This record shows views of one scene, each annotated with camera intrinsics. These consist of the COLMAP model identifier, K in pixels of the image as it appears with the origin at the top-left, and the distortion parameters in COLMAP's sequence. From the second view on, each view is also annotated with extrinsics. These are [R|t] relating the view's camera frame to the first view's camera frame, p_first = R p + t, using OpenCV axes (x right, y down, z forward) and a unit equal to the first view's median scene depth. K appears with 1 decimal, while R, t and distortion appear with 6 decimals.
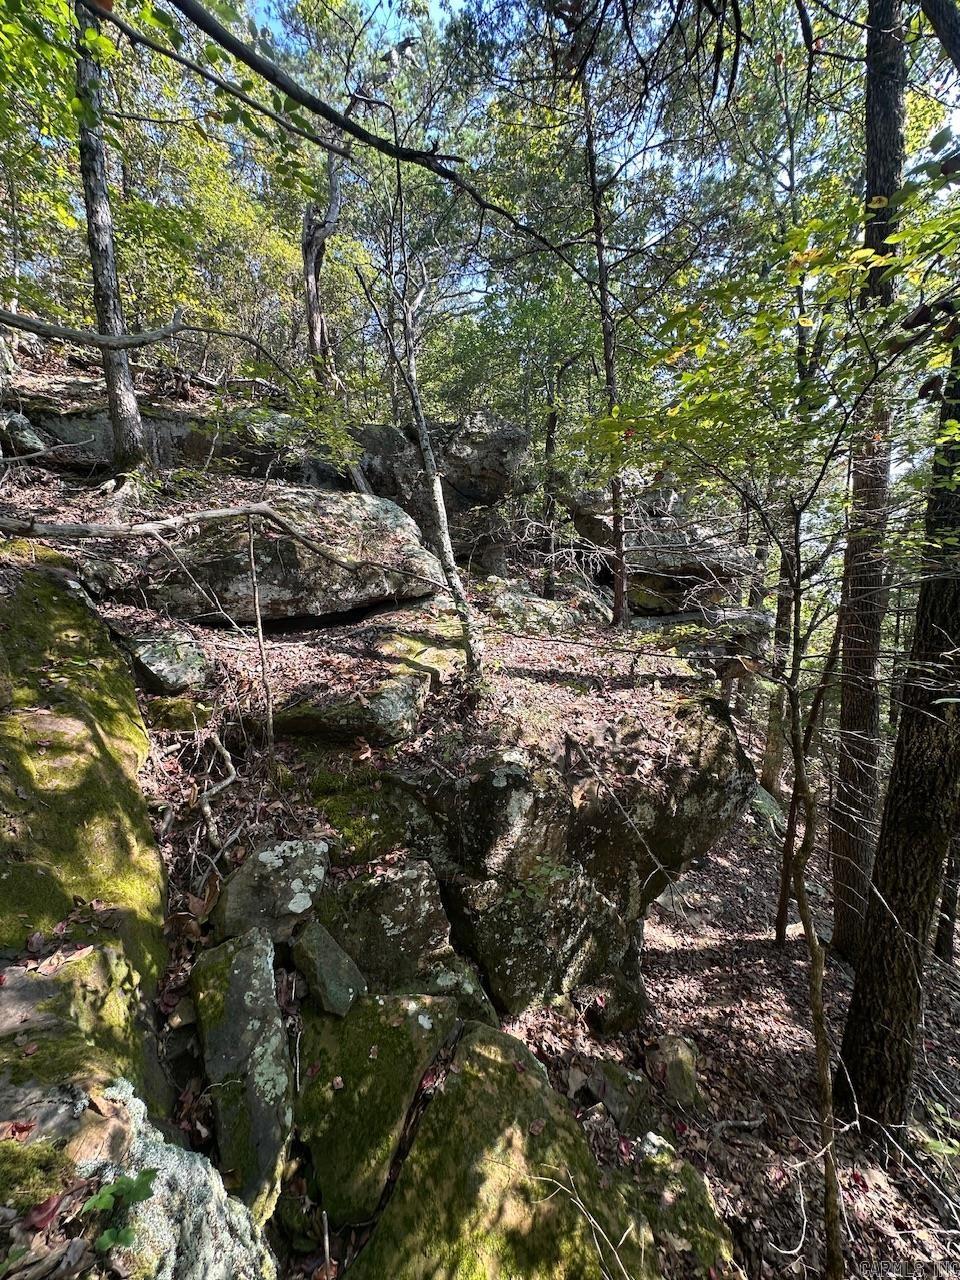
lens RADIAL K [[510.4, 0, 480.0], [0, 510.4, 640.0], [0, 0, 1]] dist [-0.002456, 0.000221]
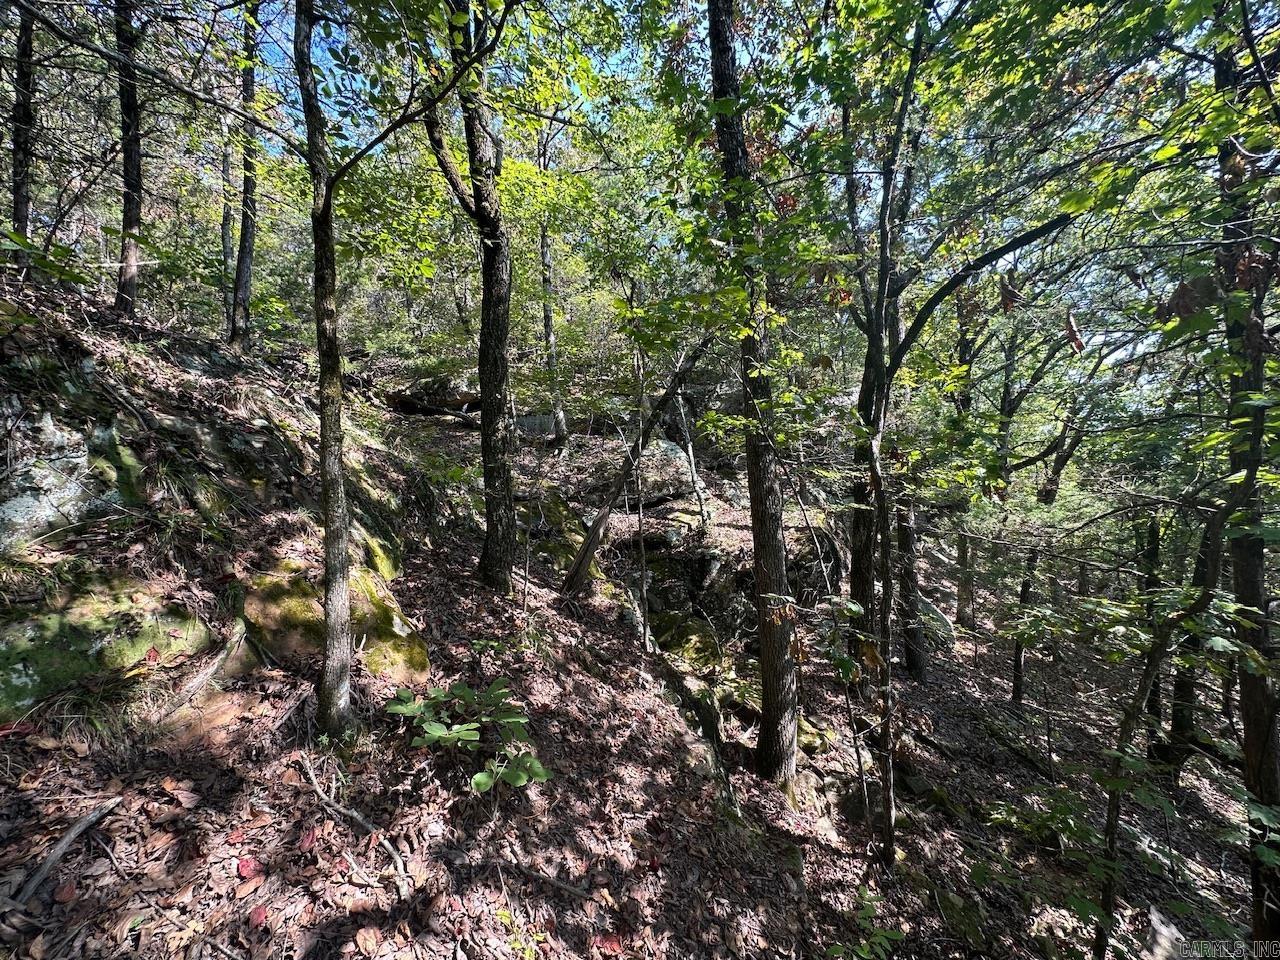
lens RADIAL K [[510.4, 0, 640.0], [0, 510.4, 480.0], [0, 0, 1]] dist [-0.002456, 0.000221]
pose [[0.964730, -0.045718, -0.259242, 0.328311], [0.022483, 0.995515, -0.091893, 0.068143], [0.262280, 0.082823, 0.961431, -1.457343]]
